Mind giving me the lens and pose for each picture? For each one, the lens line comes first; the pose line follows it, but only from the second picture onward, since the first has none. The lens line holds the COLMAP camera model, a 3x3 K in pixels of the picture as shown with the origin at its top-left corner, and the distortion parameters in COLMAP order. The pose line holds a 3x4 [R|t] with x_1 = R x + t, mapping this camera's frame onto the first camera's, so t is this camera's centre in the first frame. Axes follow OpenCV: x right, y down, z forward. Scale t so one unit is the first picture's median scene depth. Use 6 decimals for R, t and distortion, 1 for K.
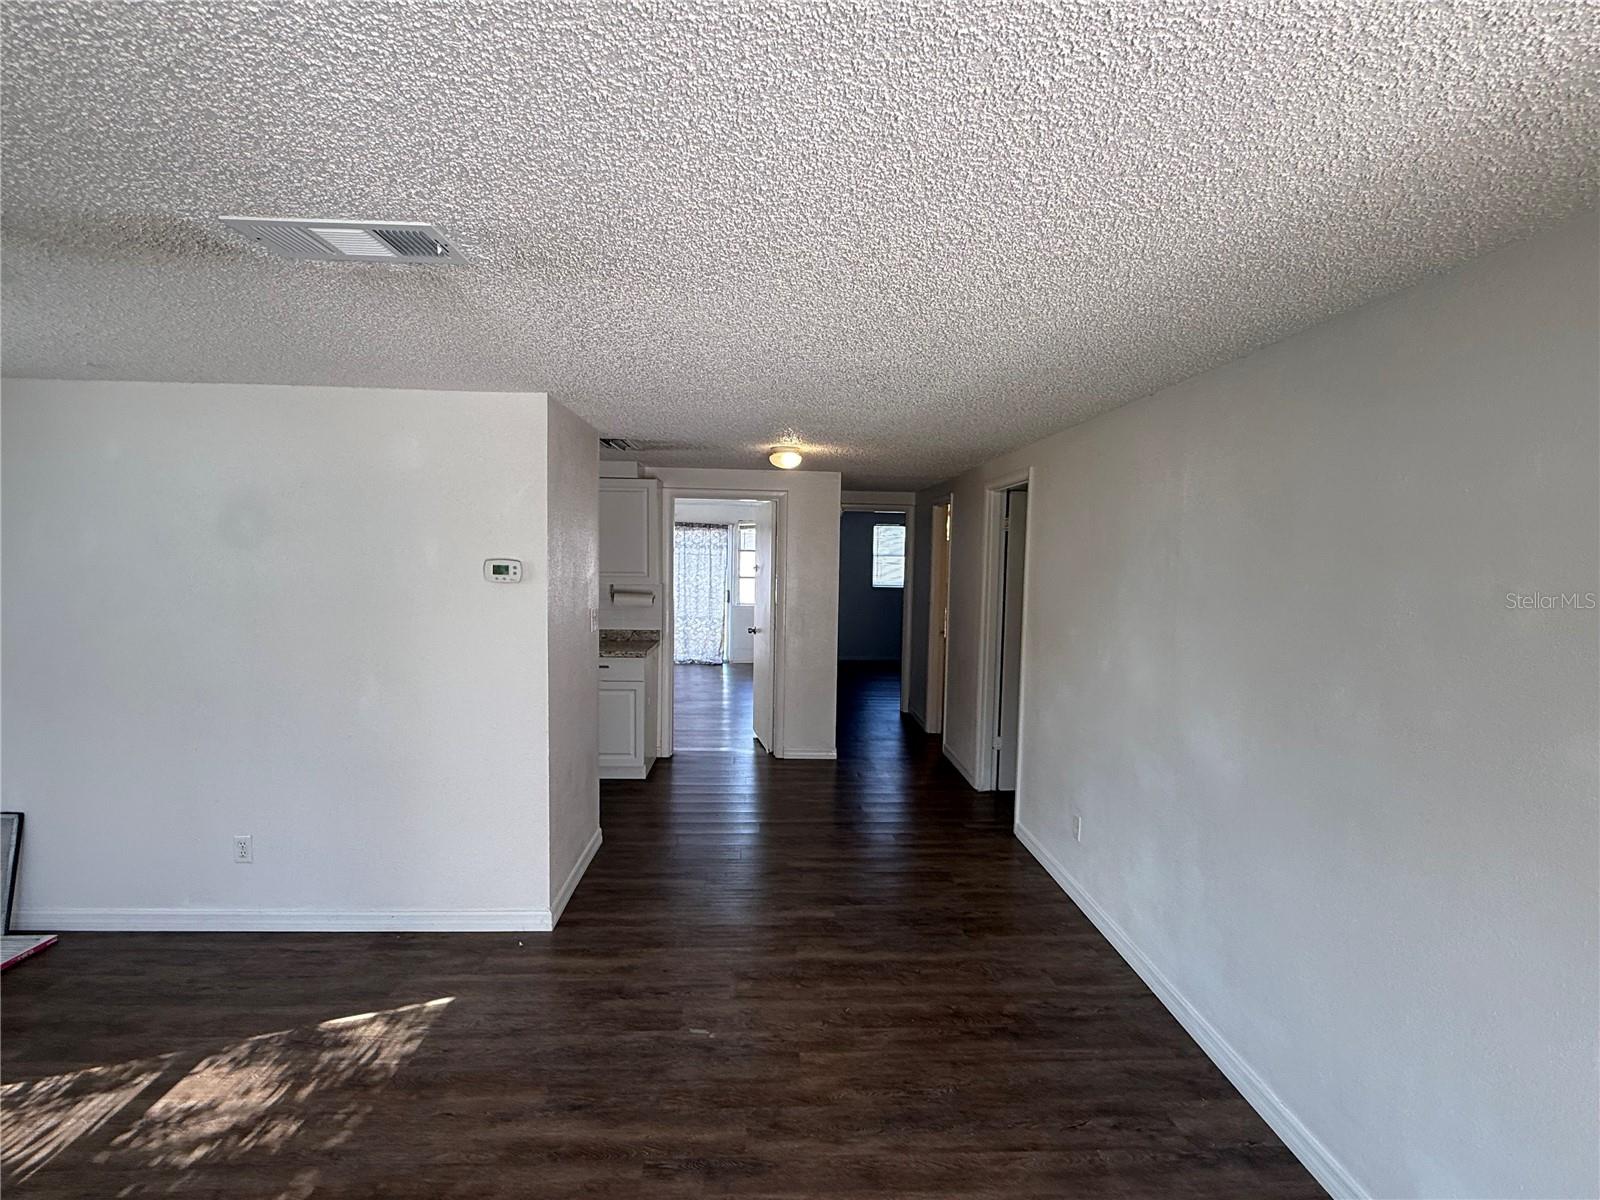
lens RADIAL K [[754.2, 0, 801.5], [0, 754.2, 605.2], [0, 0, 1]] dist [0.001772, -0.000271]
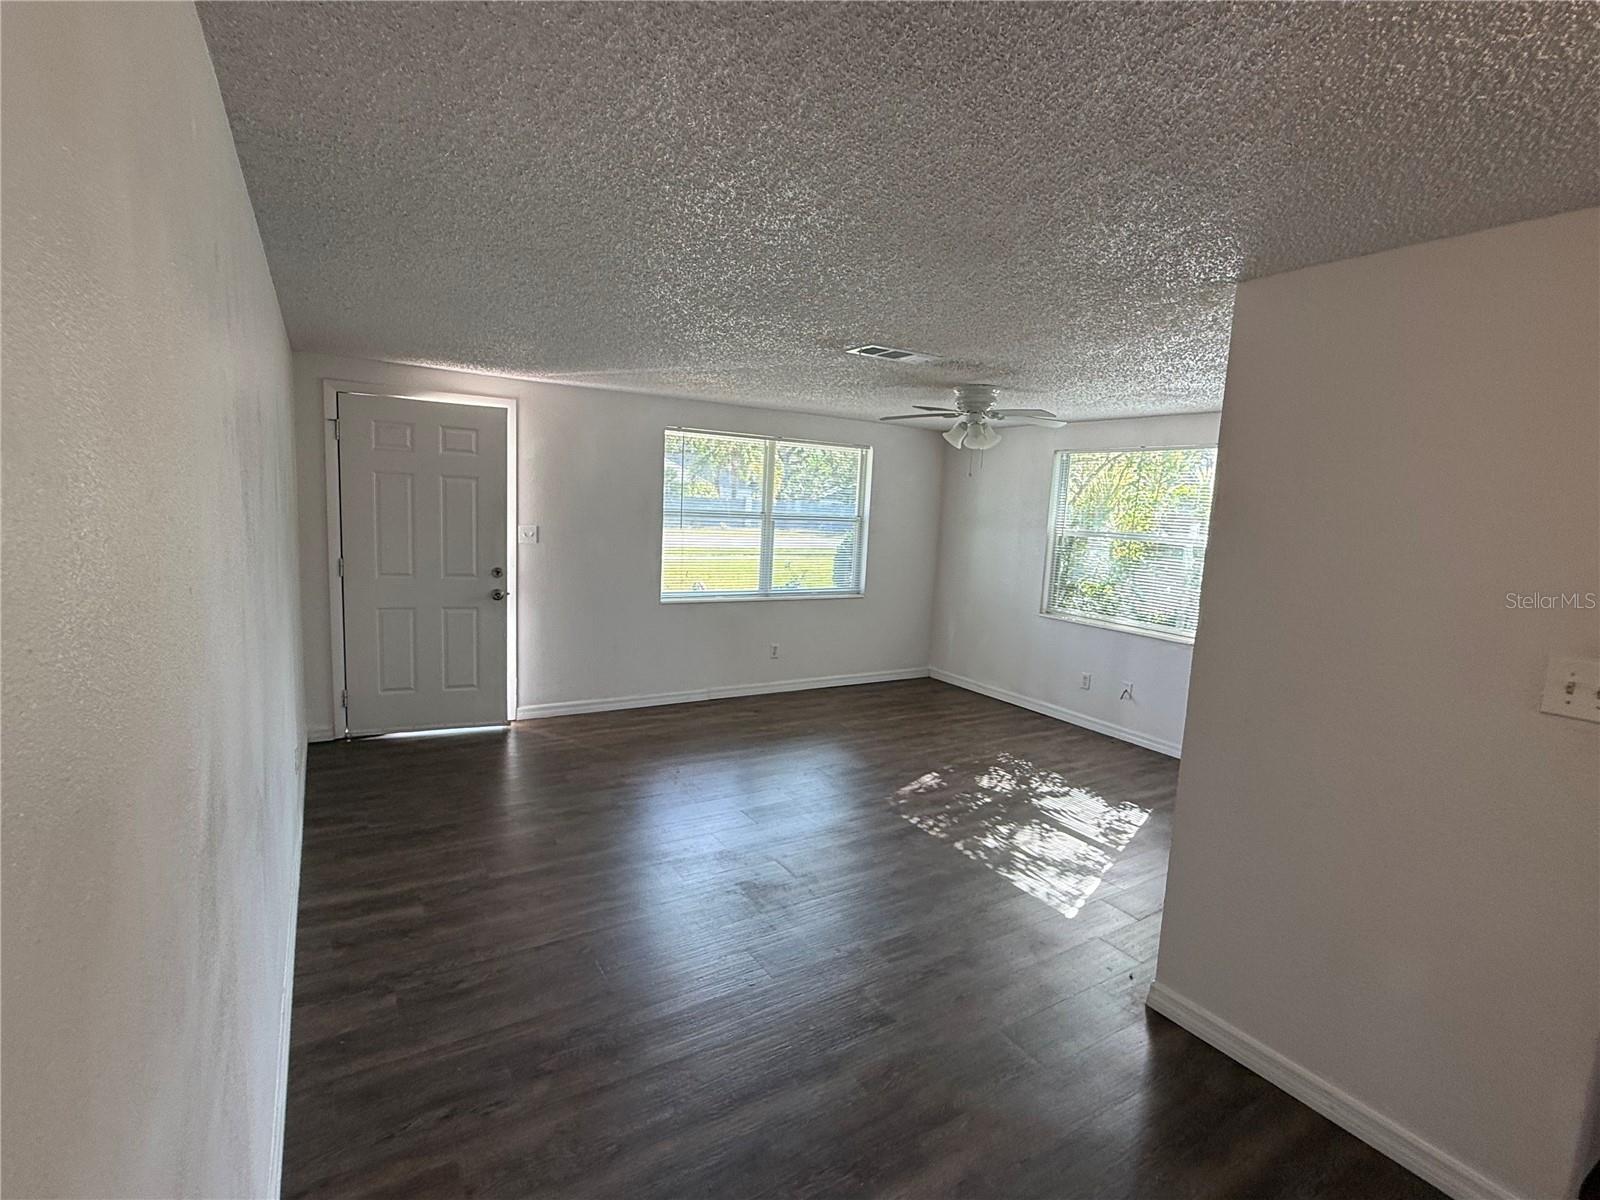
lens RADIAL K [[734.3, 0, 799.6], [0, 734.3, 604.9], [0, 0, 1]] dist [-0.000706, 0.000526]
pose [[-0.867100, 0.003851, -0.498120, 0.302020], [-0.100027, 0.978257, 0.181683, -0.057734], [0.487988, 0.207363, -0.847861, 1.193660]]
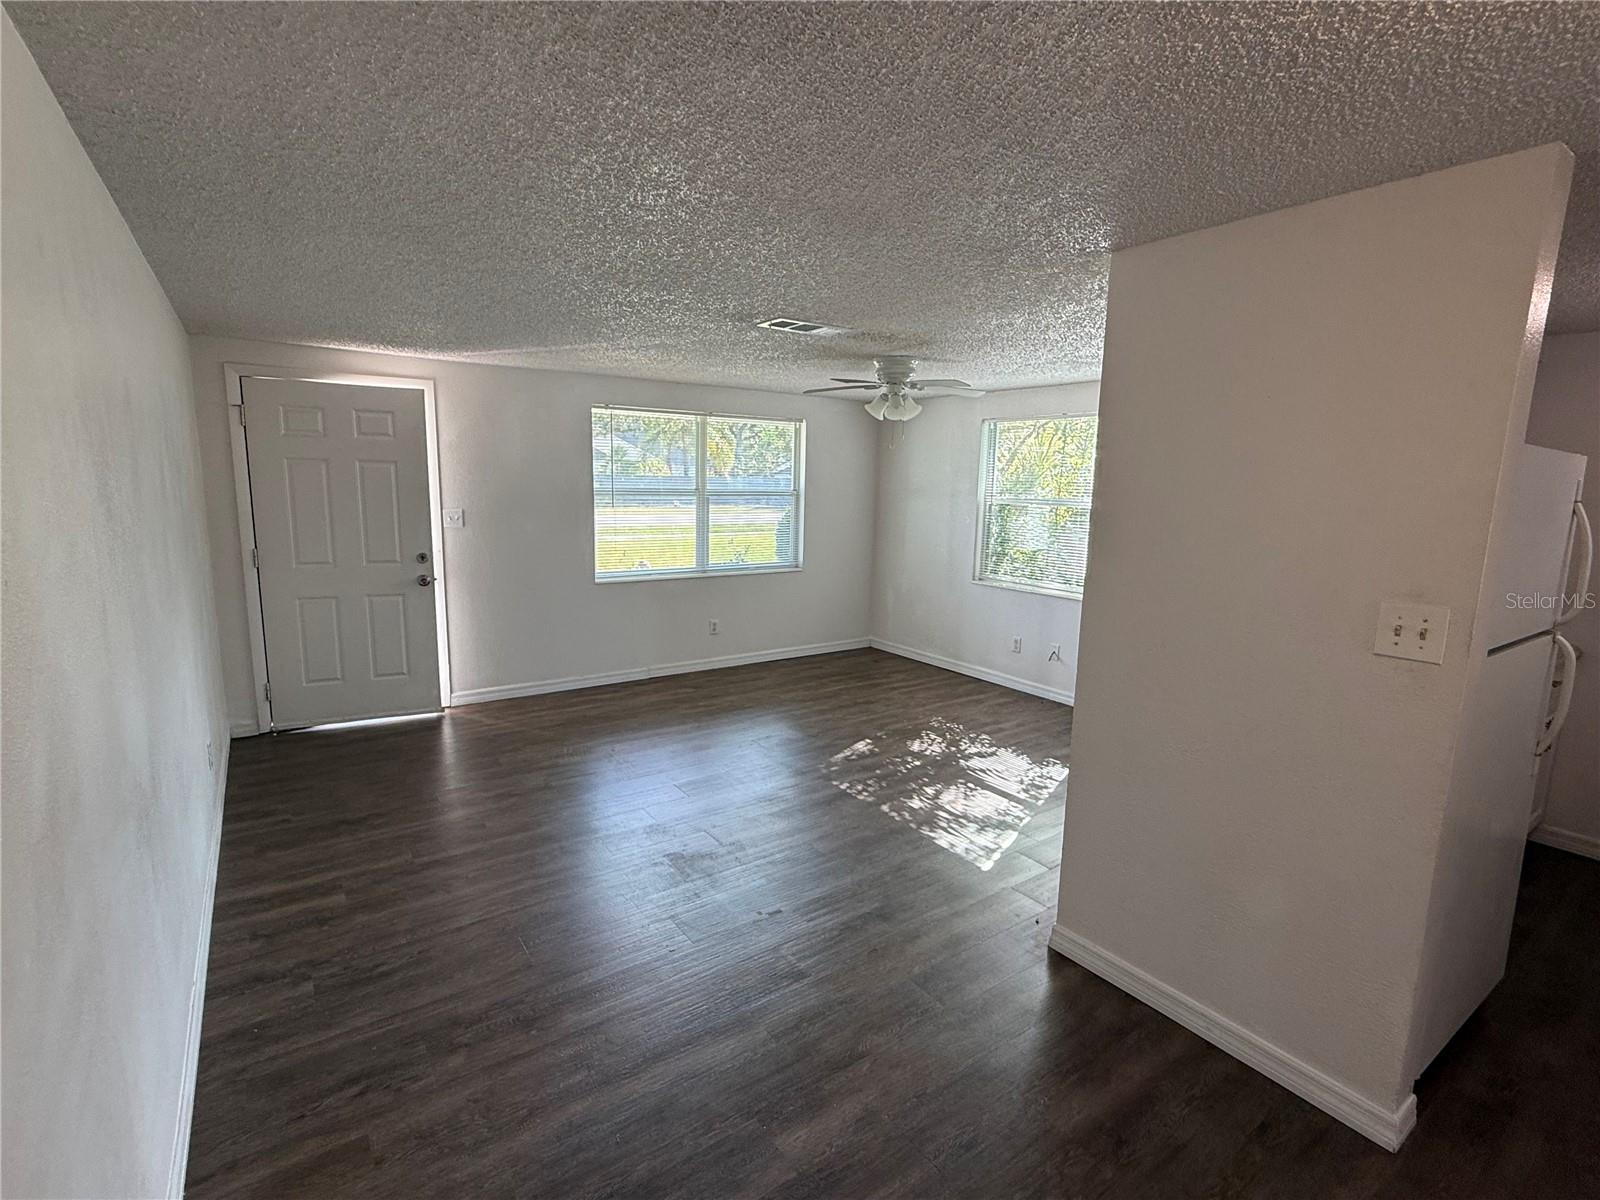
lens RADIAL K [[734.1, 0, 795.6], [0, 734.1, 603.2], [0, 0, 1]] dist [0.000720, -0.000293]
pose [[-0.839467, 0.050501, -0.541060, 0.267837], [-0.075011, 0.975372, 0.207419, -0.061537], [0.538209, 0.214707, -0.815004, 1.228303]]
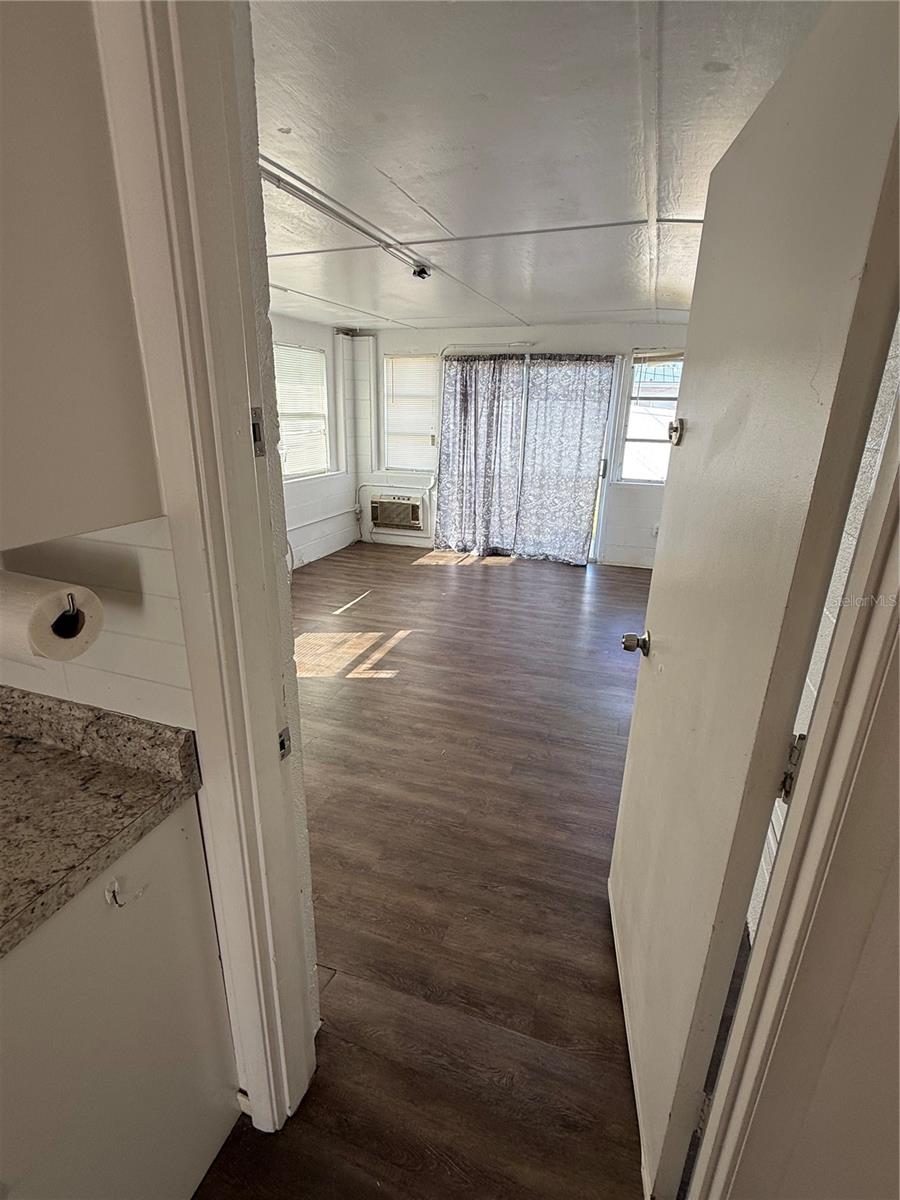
lens RADIAL K [[565.6, 0, 450.0], [0, 565.6, 600.0], [0, 0, 1]] dist [0.001772, -0.000271]
pose [[0.929934, 0.123293, -0.346441, -0.106144], [-0.032515, 0.965996, 0.256505, -0.072919], [0.366286, -0.227269, 0.902321, 1.396954]]
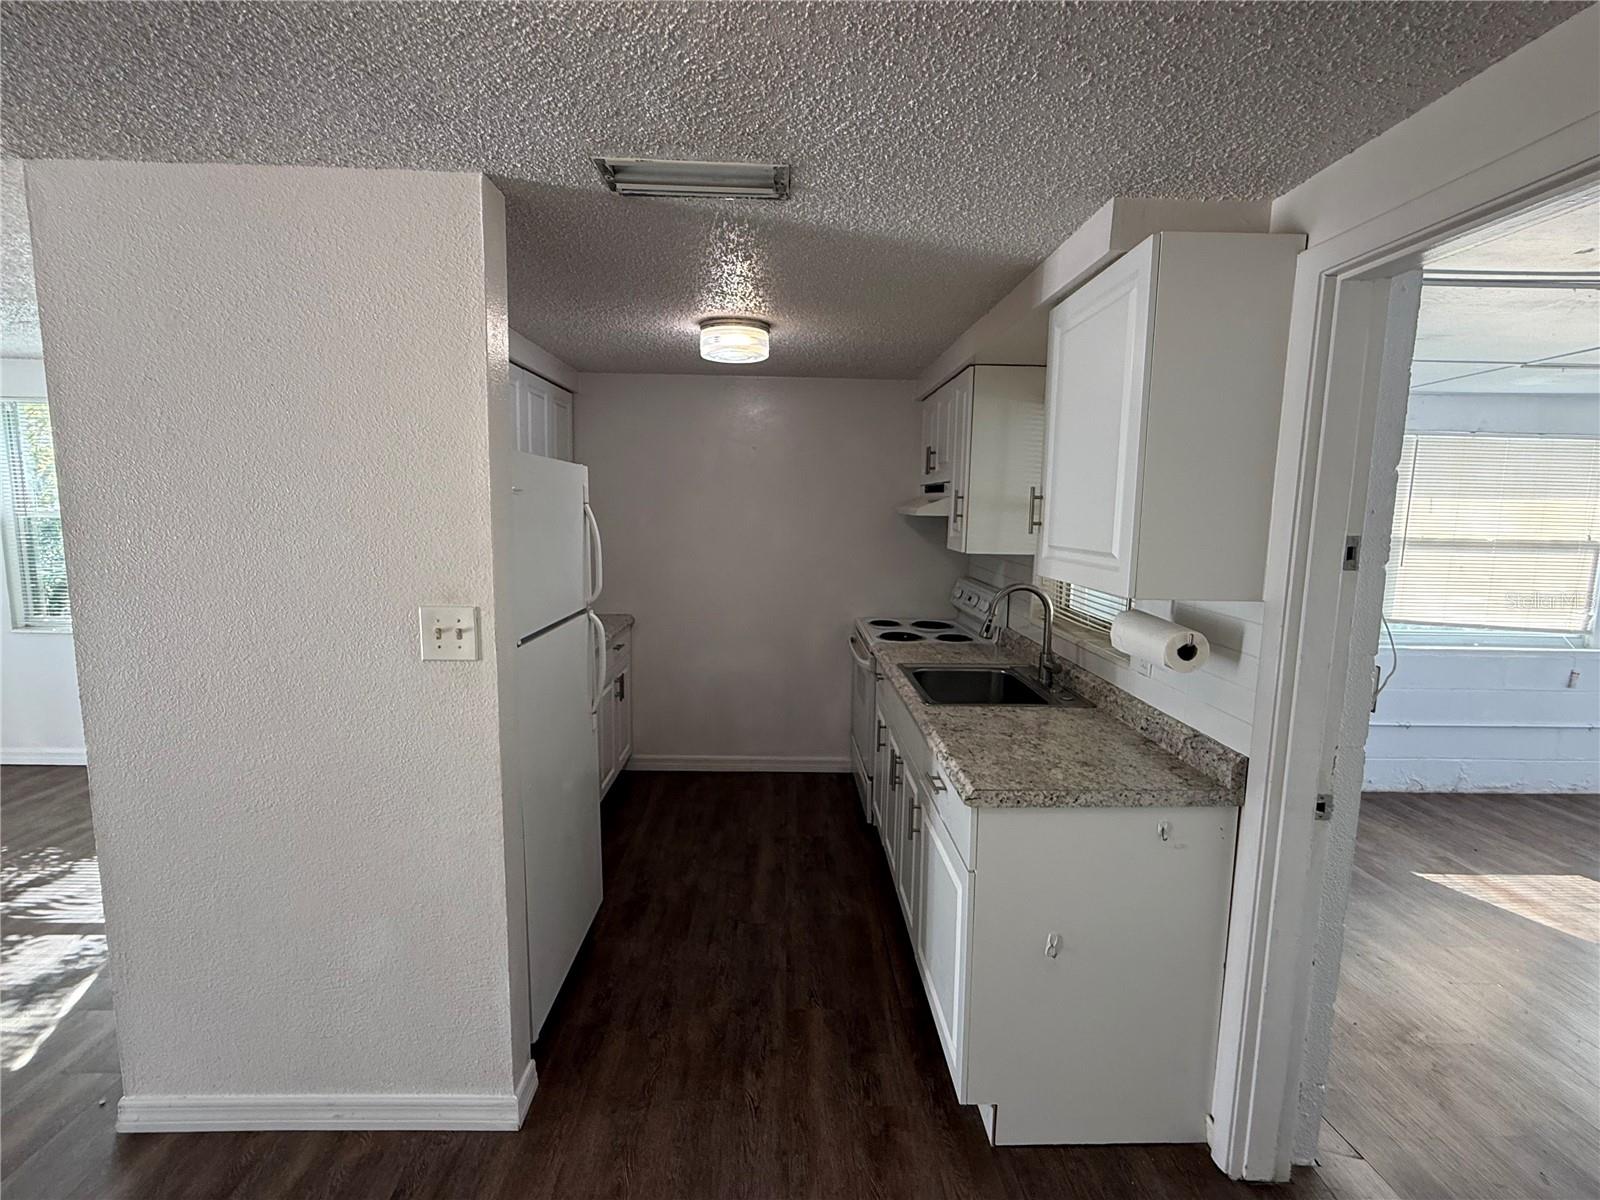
lens RADIAL K [[754.2, 0, 801.5], [0, 754.2, 605.2], [0, 0, 1]] dist [0.001772, -0.000271]
pose [[-0.010205, 0.113962, -0.993433, 0.170514], [-0.088109, 0.989518, 0.114418, -0.069422], [0.996059, 0.088698, -0.000057, 1.283527]]
